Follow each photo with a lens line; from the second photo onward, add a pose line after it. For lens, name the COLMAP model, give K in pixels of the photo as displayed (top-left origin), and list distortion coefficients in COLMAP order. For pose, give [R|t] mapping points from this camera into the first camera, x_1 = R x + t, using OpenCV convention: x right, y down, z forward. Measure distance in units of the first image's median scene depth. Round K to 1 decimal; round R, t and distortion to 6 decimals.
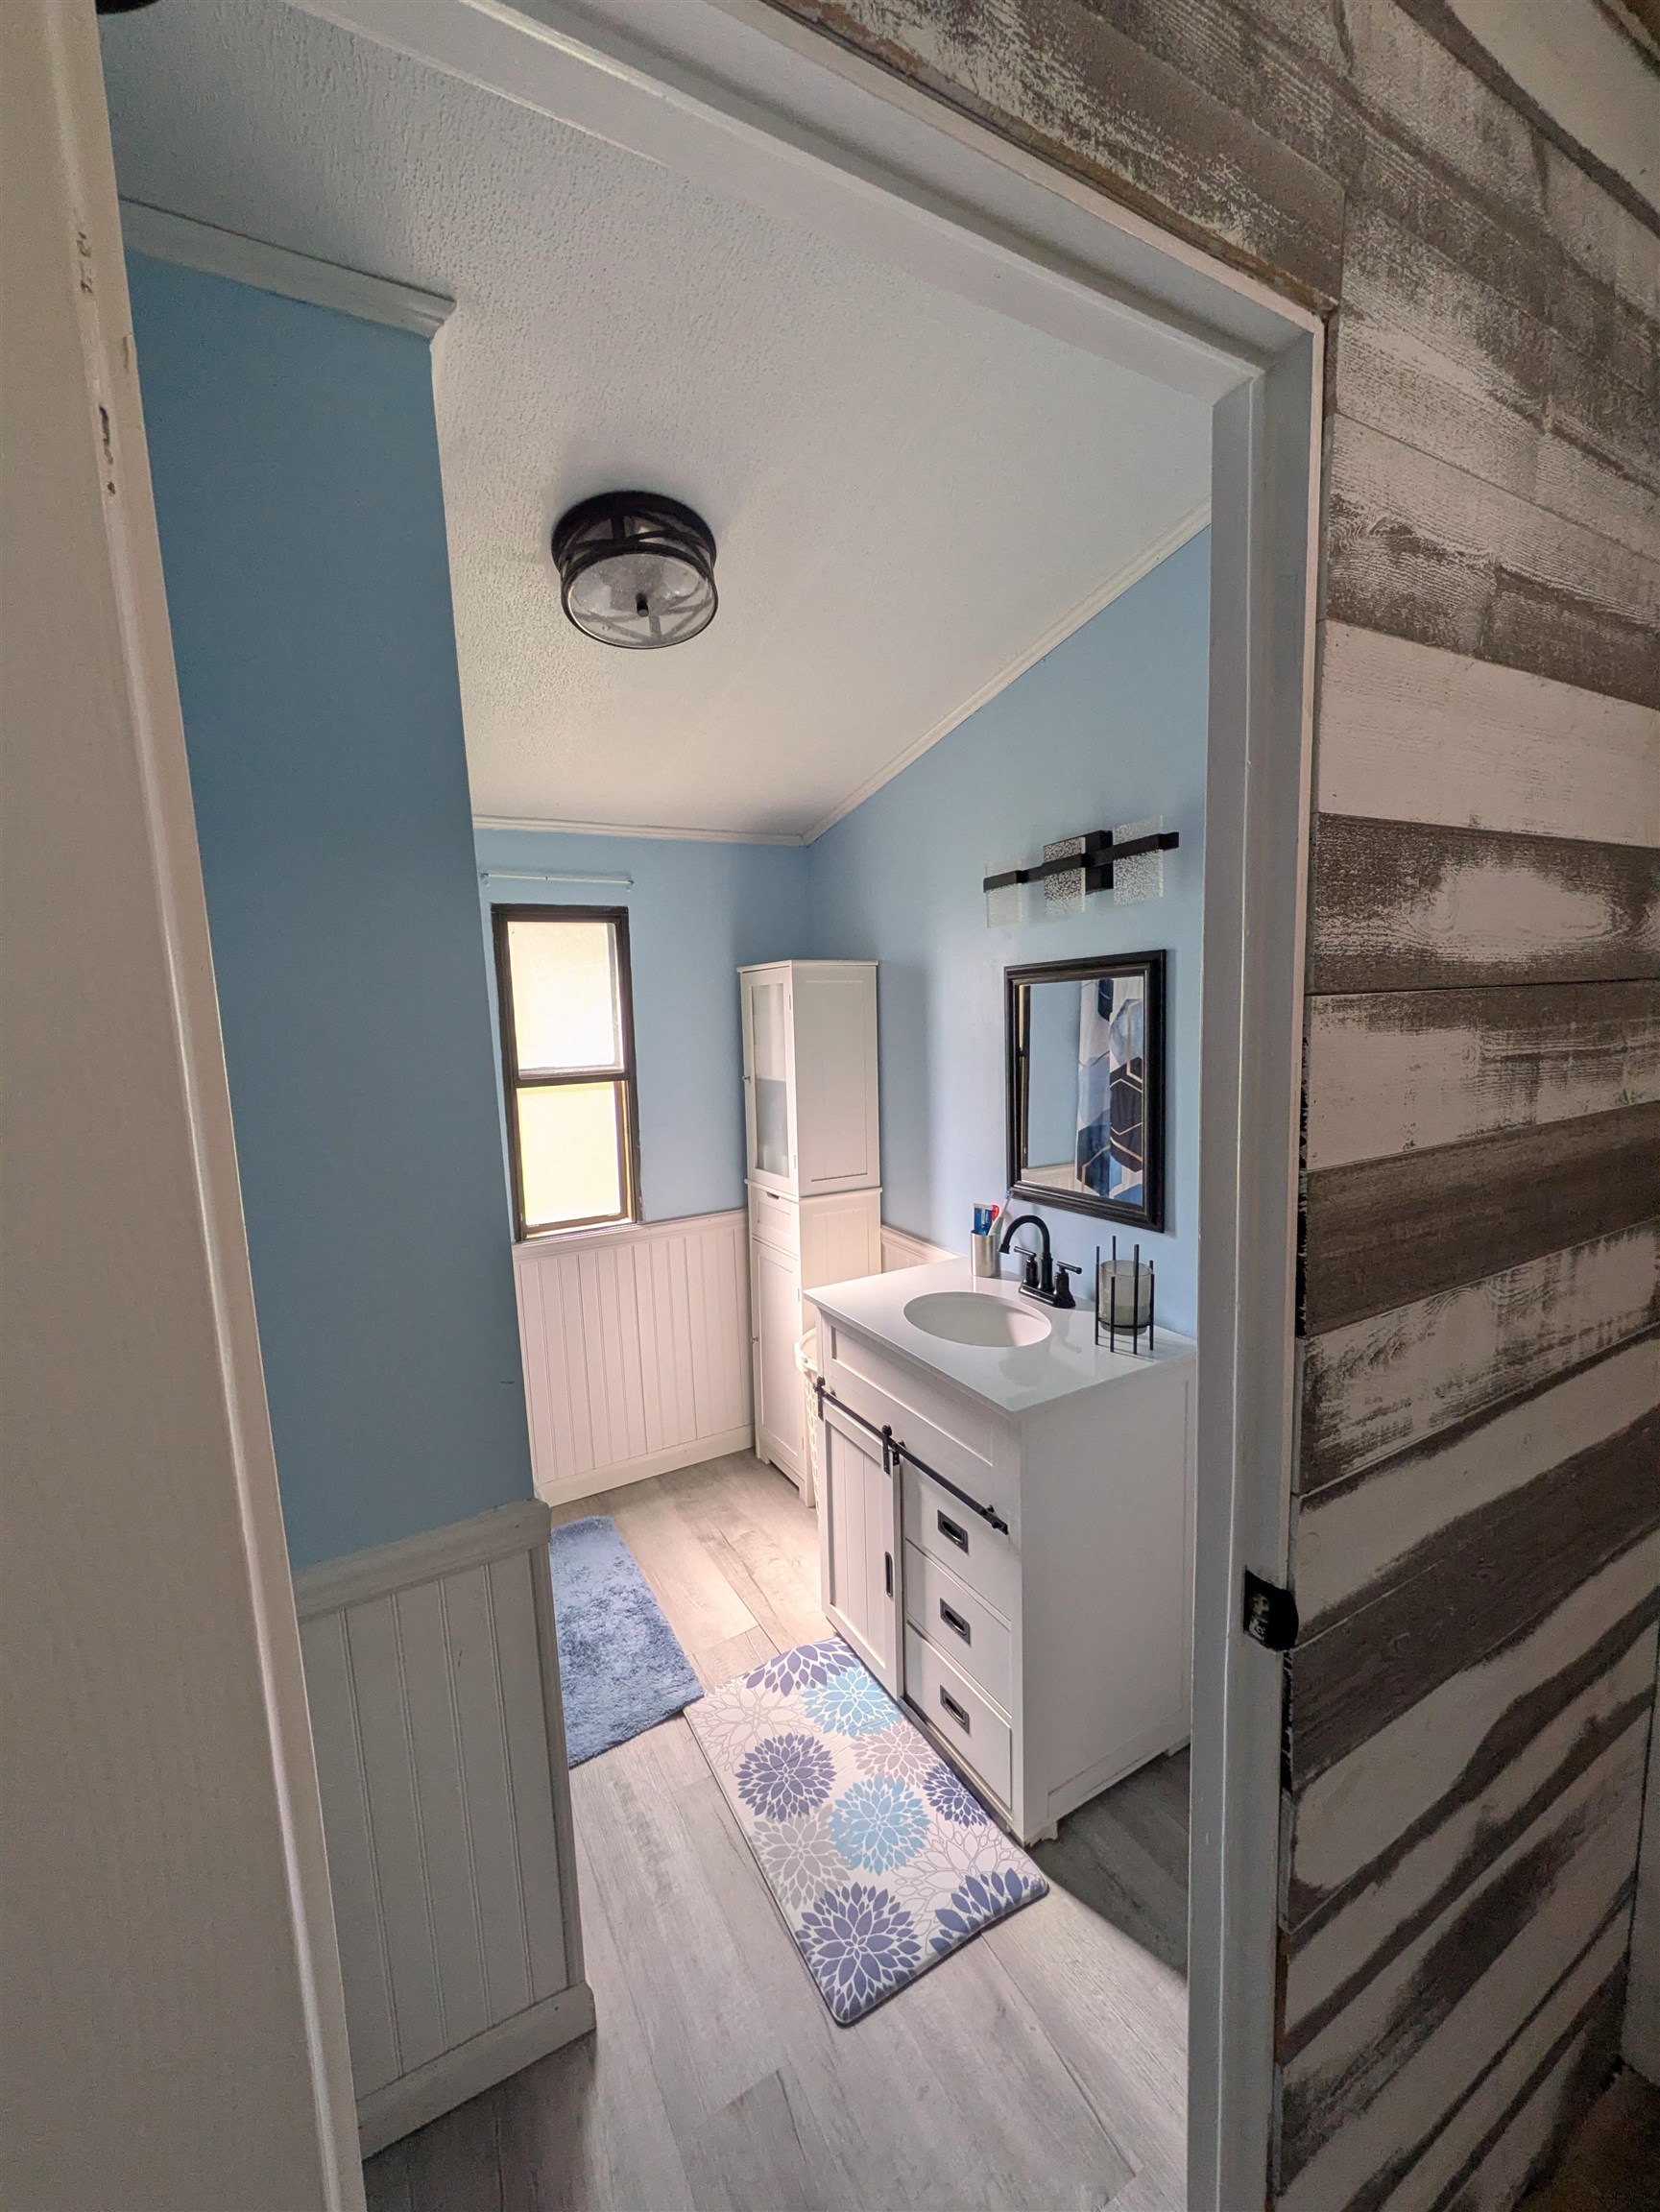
lens RADIAL K [[877.7, 0, 830.3], [0, 877.7, 1113.0], [0, 0, 1]] dist [-0.000694, 0.000607]
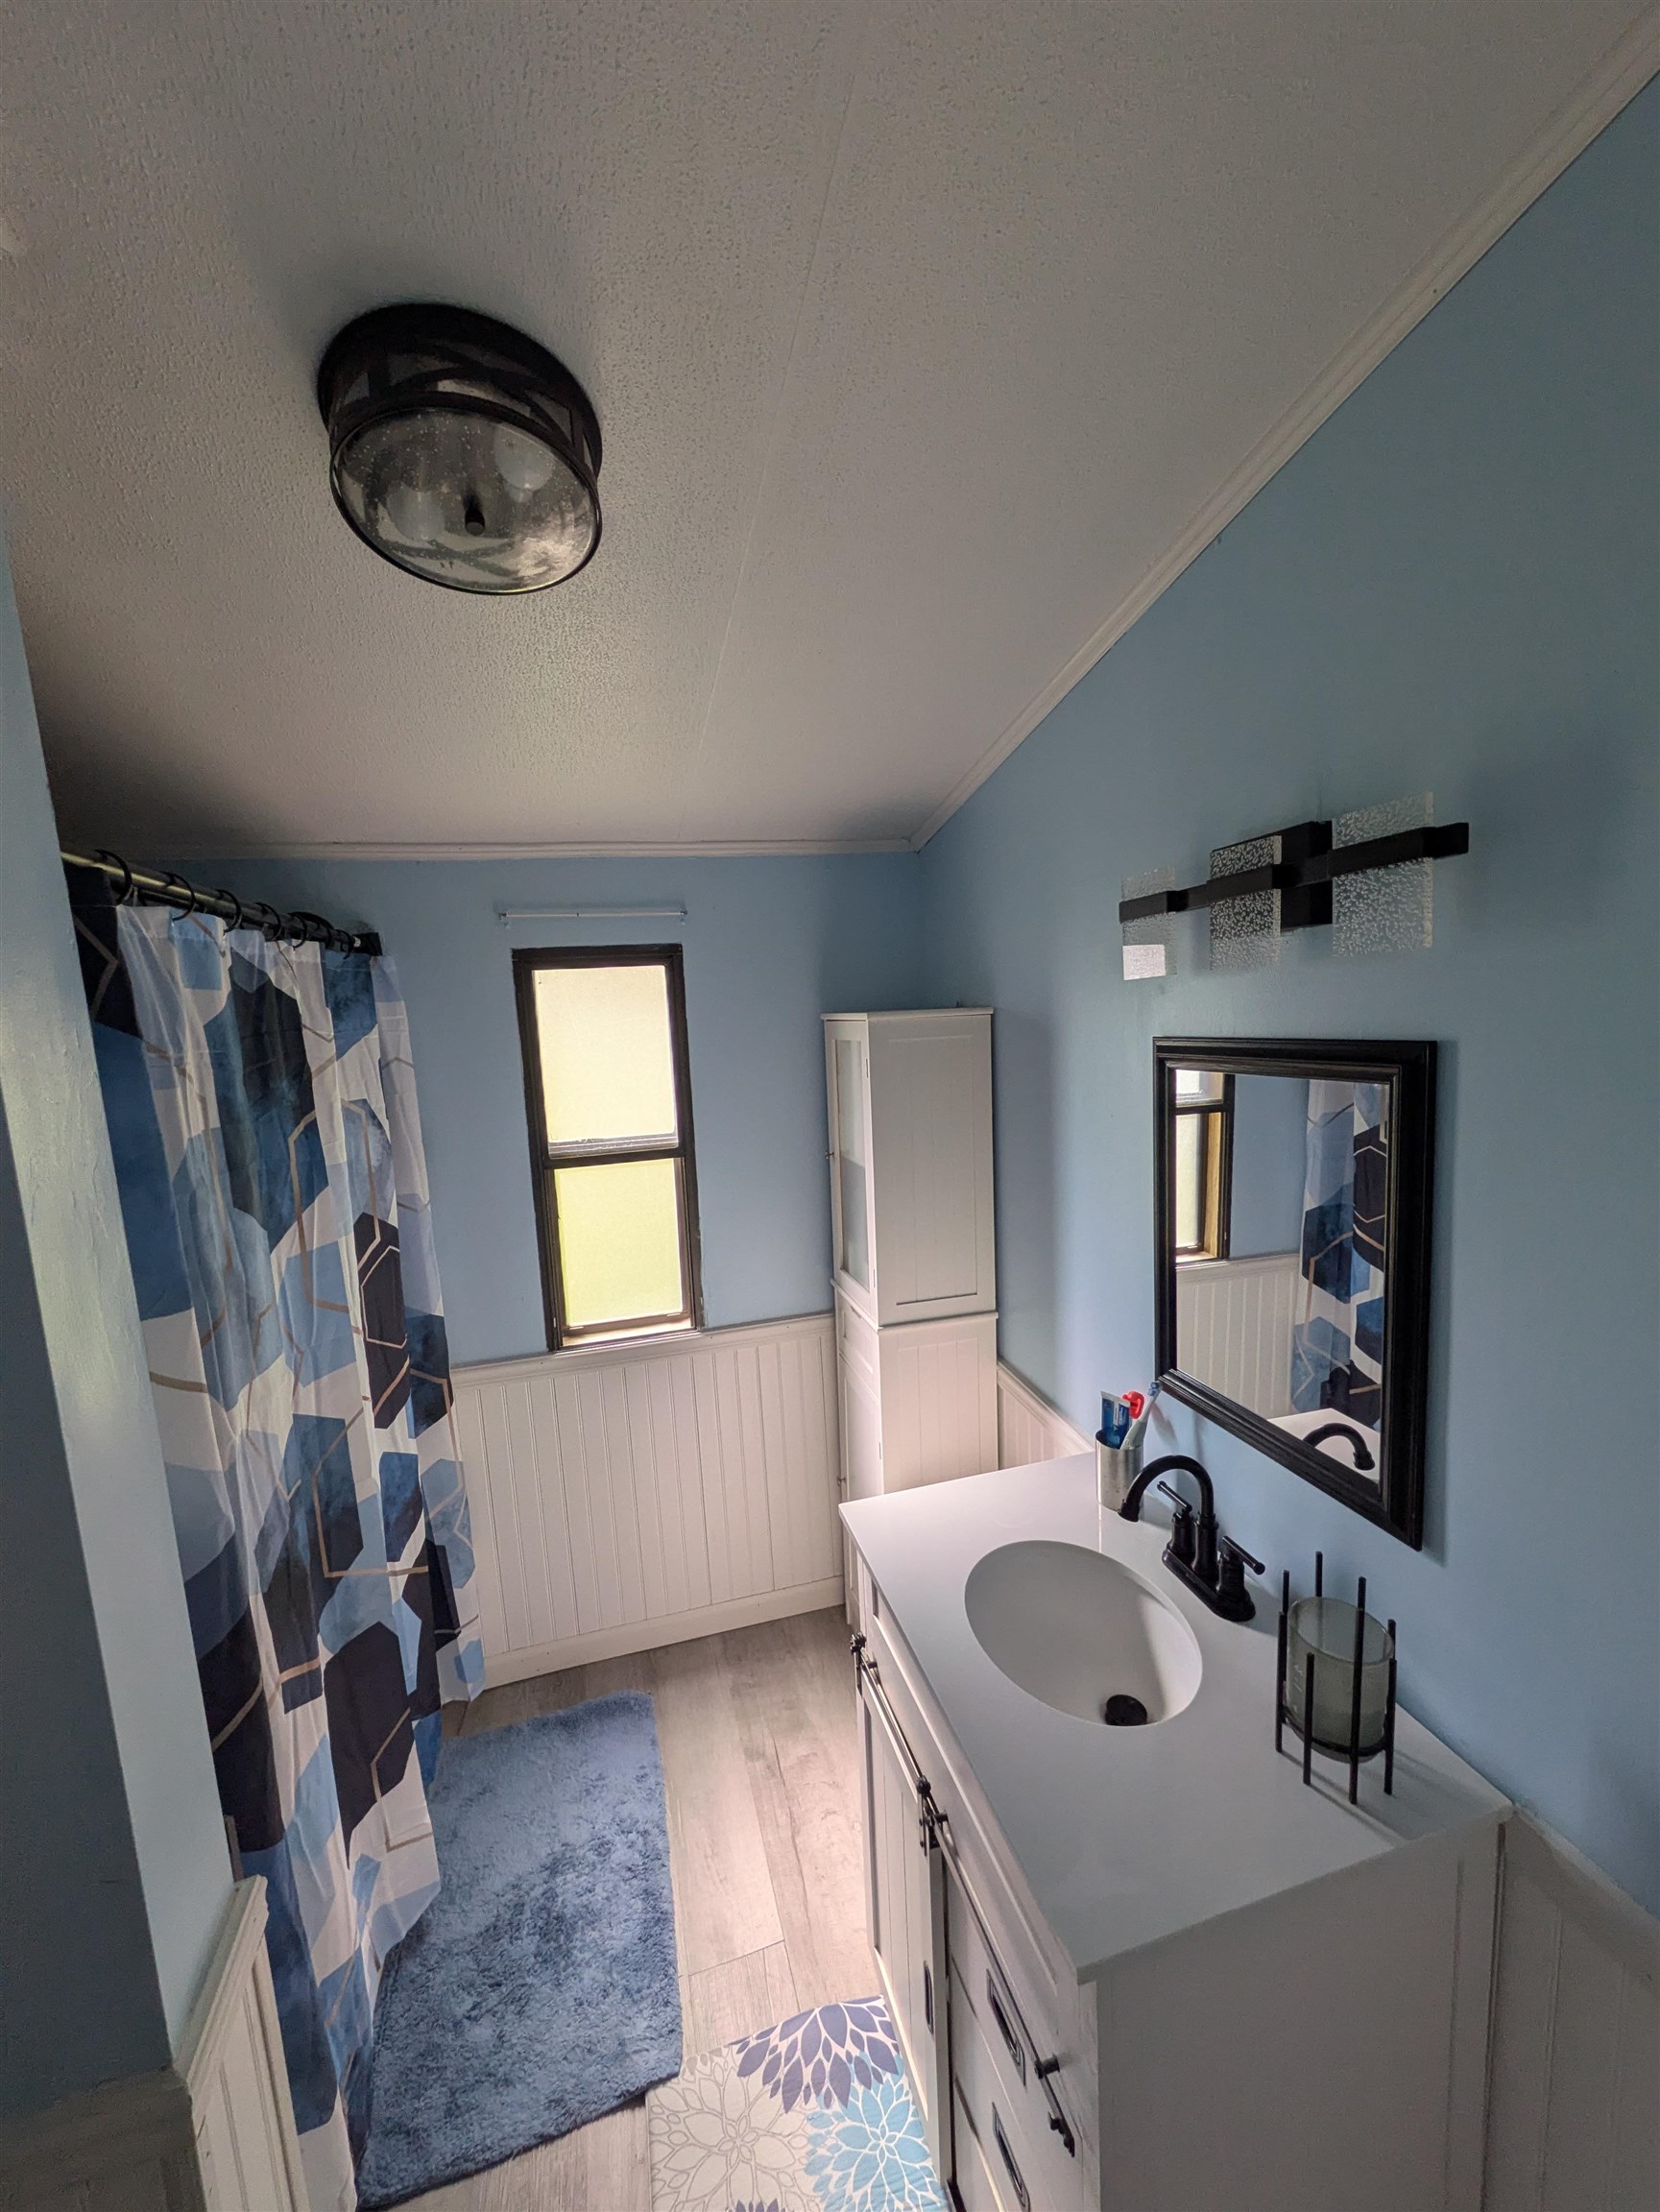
lens RADIAL K [[877.7, 0, 830.3], [0, 877.7, 1113.0], [0, 0, 1]] dist [-0.000694, 0.000607]
pose [[0.969434, 0.014692, -0.244914, 0.121340], [-0.010439, 0.999771, 0.018656, -0.115547], [0.245132, -0.015529, 0.969365, 0.303764]]
